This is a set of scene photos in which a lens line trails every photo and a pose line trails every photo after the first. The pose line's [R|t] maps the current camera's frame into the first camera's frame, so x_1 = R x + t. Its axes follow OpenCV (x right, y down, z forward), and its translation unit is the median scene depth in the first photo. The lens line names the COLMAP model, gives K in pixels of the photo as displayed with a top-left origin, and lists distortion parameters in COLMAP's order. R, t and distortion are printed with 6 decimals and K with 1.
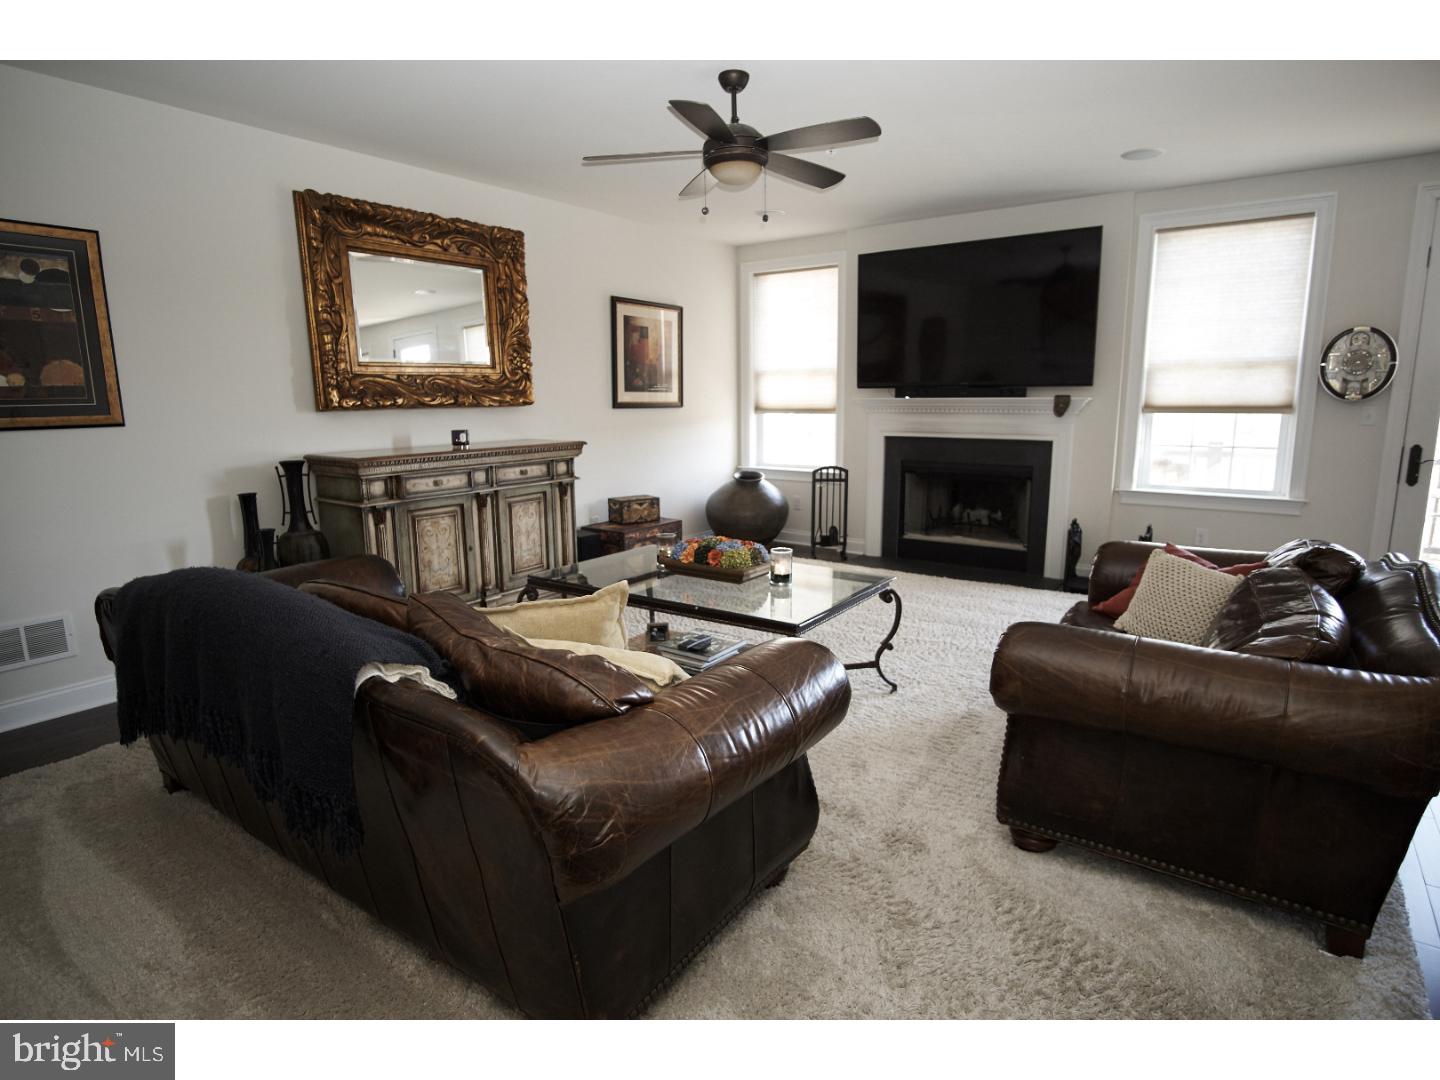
lens RADIAL K [[779.0, 0, 715.3], [0, 779.0, 533.4], [0, 0, 1]] dist [-0.022988, 0.007401]
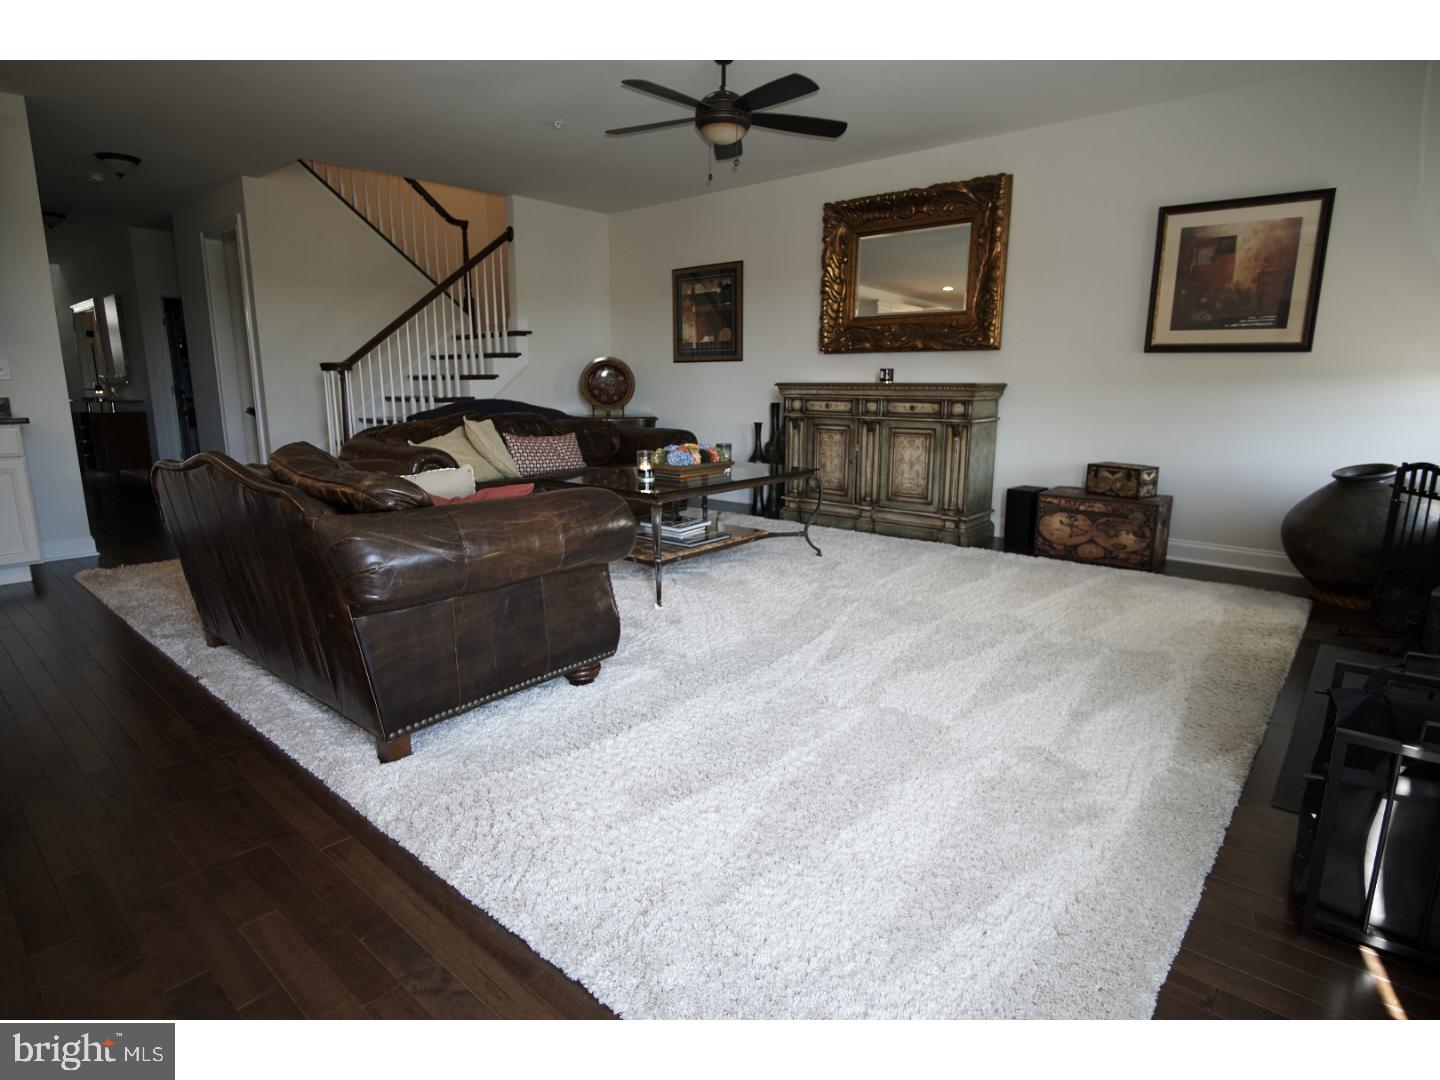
lens RADIAL K [[779.0, 0, 717.1], [0, 779.0, 534.9], [0, 0, 1]] dist [-0.022988, 0.007401]
pose [[-0.077583, 0.202703, -0.976162, 0.989572], [-0.175848, 0.960981, 0.213527, -0.101544], [0.981355, 0.188222, -0.038911, 0.884669]]
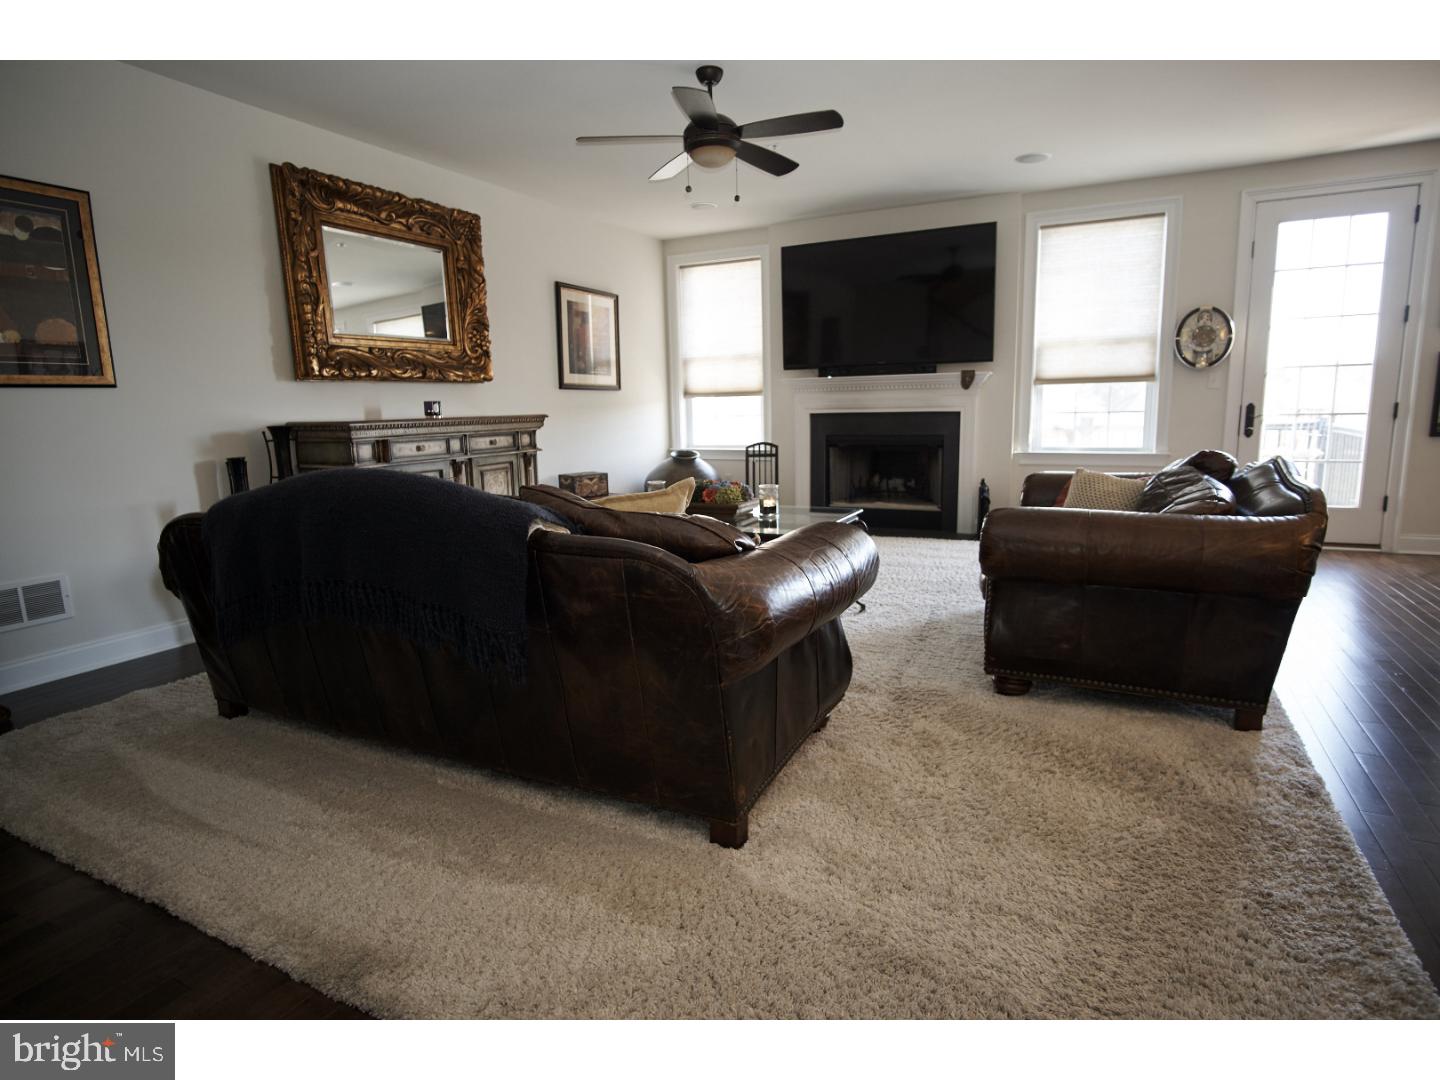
lens RADIAL K [[779.0, 0, 715.0], [0, 779.0, 537.6], [0, 0, 1]] dist [-0.022988, 0.007401]
pose [[0.988041, -0.038192, 0.149387, -0.123665], [0.039795, 0.999178, -0.007757, 0.076685], [-0.148968, 0.013609, 0.988748, -0.085723]]
